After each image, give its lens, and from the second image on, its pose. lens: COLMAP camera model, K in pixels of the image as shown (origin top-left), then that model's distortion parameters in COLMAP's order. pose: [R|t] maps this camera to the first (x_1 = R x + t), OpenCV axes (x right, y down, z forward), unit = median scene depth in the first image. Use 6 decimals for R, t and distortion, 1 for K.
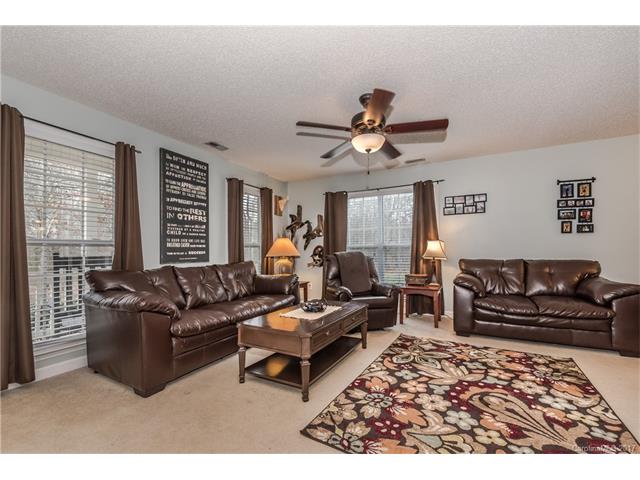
lens RADIAL K [[277.2, 0, 321.5], [0, 277.2, 245.0], [0, 0, 1]] dist [0.000989, -0.000594]
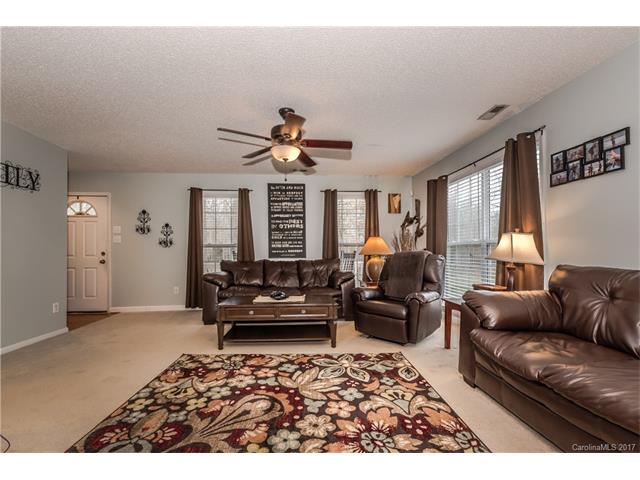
lens RADIAL K [[277.2, 0, 303.9], [0, 277.2, 248.8], [0, 0, 1]] dist [0.000989, -0.000594]
pose [[0.527953, -0.001928, -0.849271, 0.960243], [0.020378, 0.999738, 0.010399, 0.004275], [0.849029, -0.022797, 0.527854, 0.392583]]
